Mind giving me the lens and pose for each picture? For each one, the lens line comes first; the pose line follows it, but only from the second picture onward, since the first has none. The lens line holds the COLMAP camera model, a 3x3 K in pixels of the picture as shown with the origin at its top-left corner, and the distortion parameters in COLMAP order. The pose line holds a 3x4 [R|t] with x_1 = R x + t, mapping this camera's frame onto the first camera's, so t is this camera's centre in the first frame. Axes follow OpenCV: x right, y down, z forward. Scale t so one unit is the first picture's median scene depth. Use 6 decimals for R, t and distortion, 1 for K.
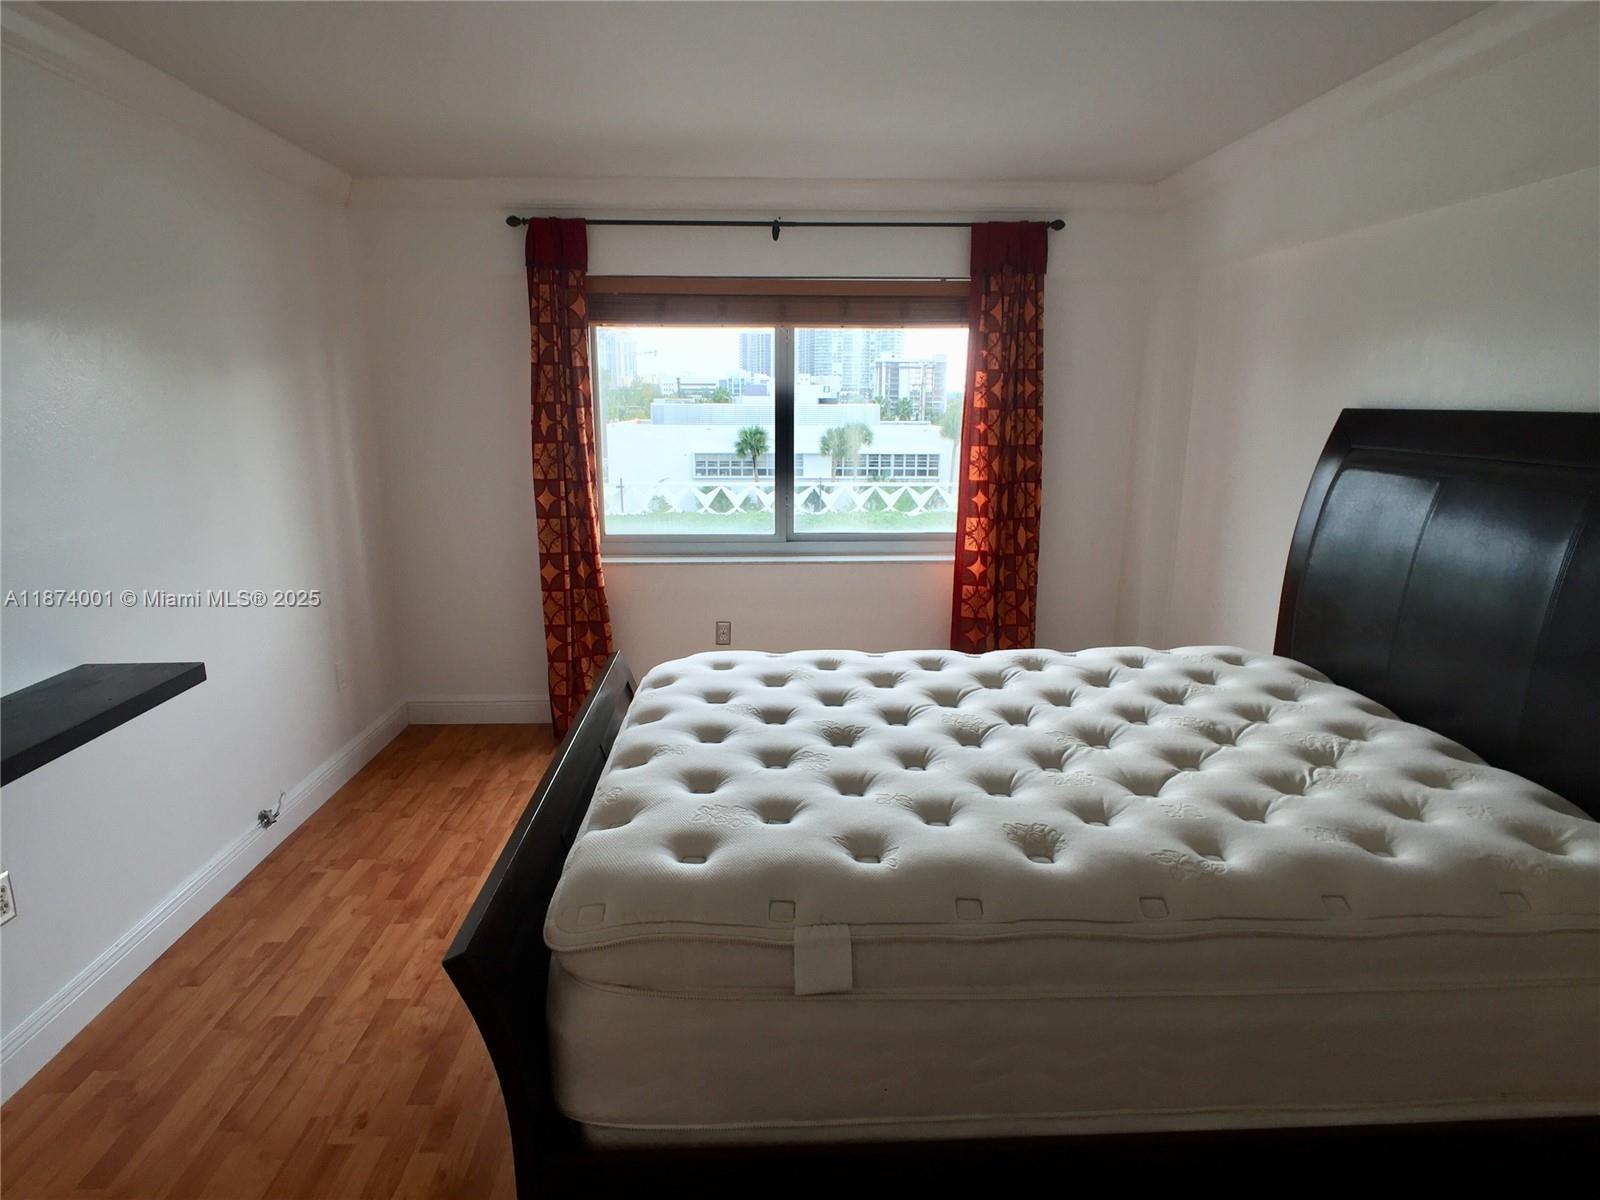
lens RADIAL K [[897.8, 0, 788.7], [0, 897.8, 608.7], [0, 0, 1]] dist [-0.008338, 0.003474]
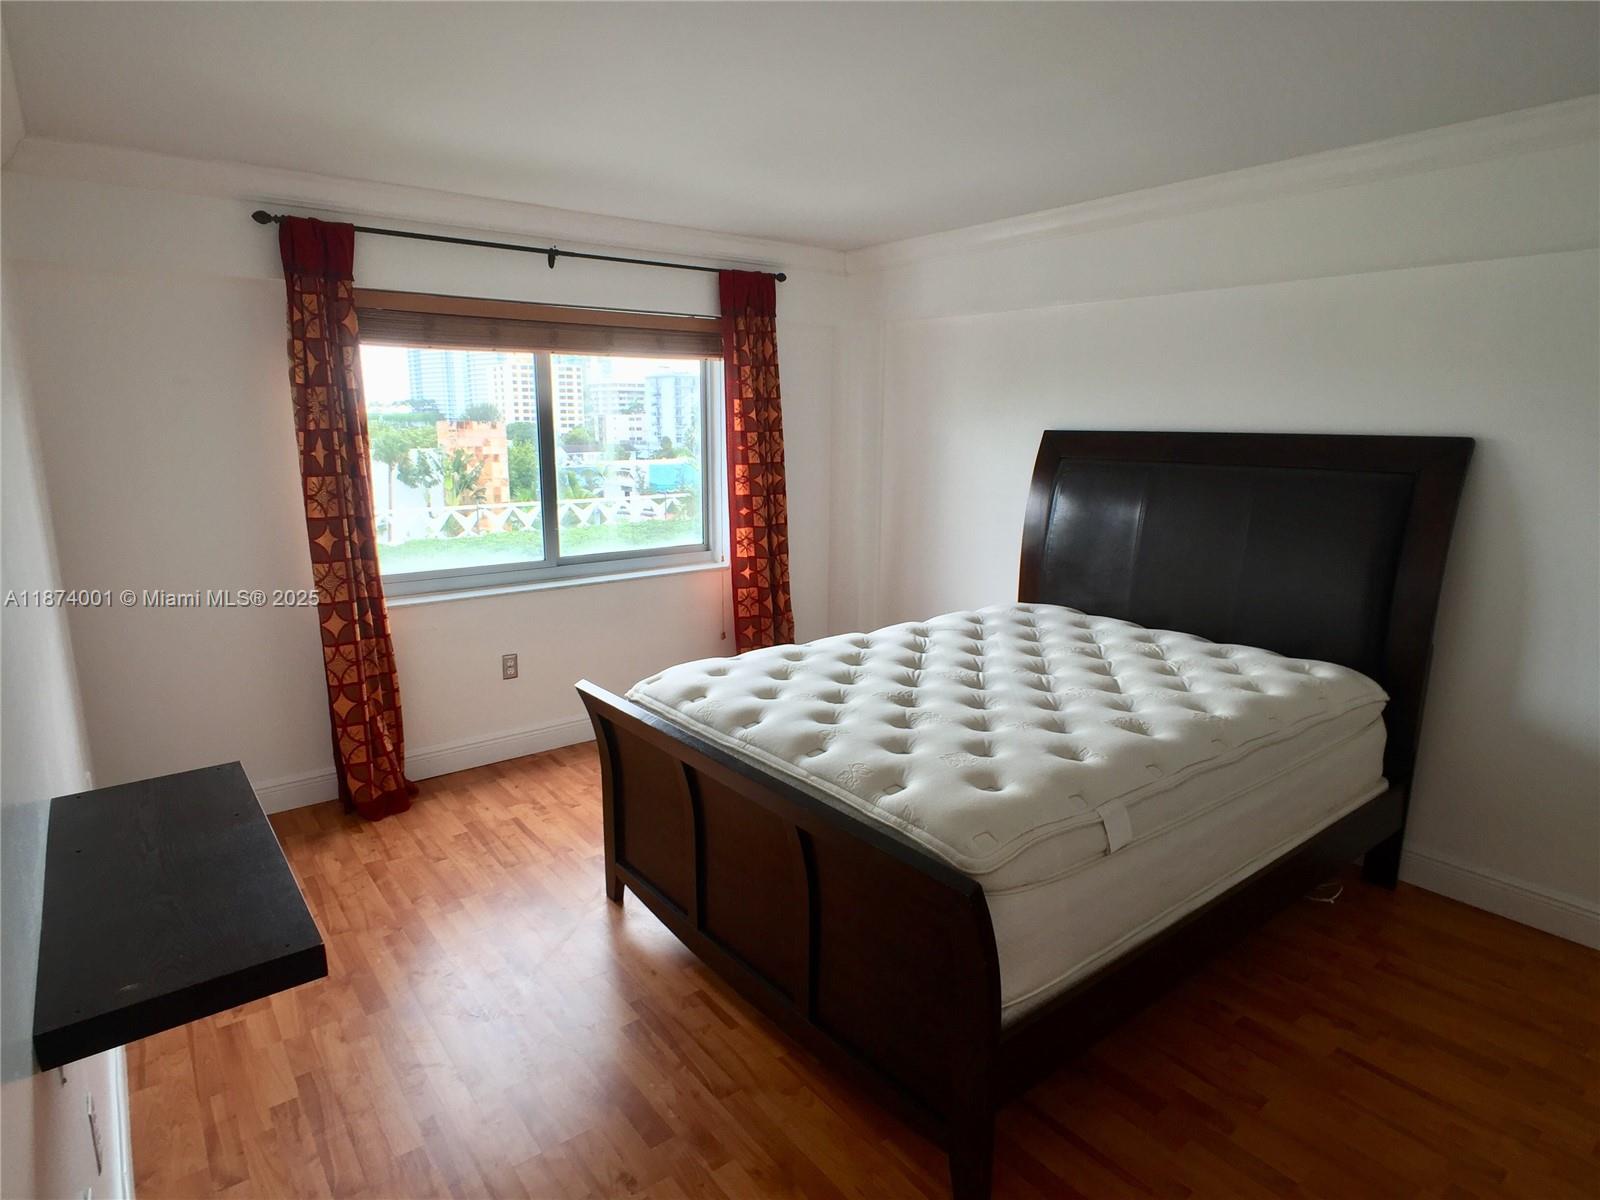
lens RADIAL K [[897.8, 0, 792.8], [0, 897.8, 608.5], [0, 0, 1]] dist [-0.008338, 0.003474]
pose [[0.813335, -0.120364, 0.569209, -0.404500], [0.132684, 0.990957, 0.019956, -0.014736], [-0.566464, 0.059294, 0.821950, 0.038703]]
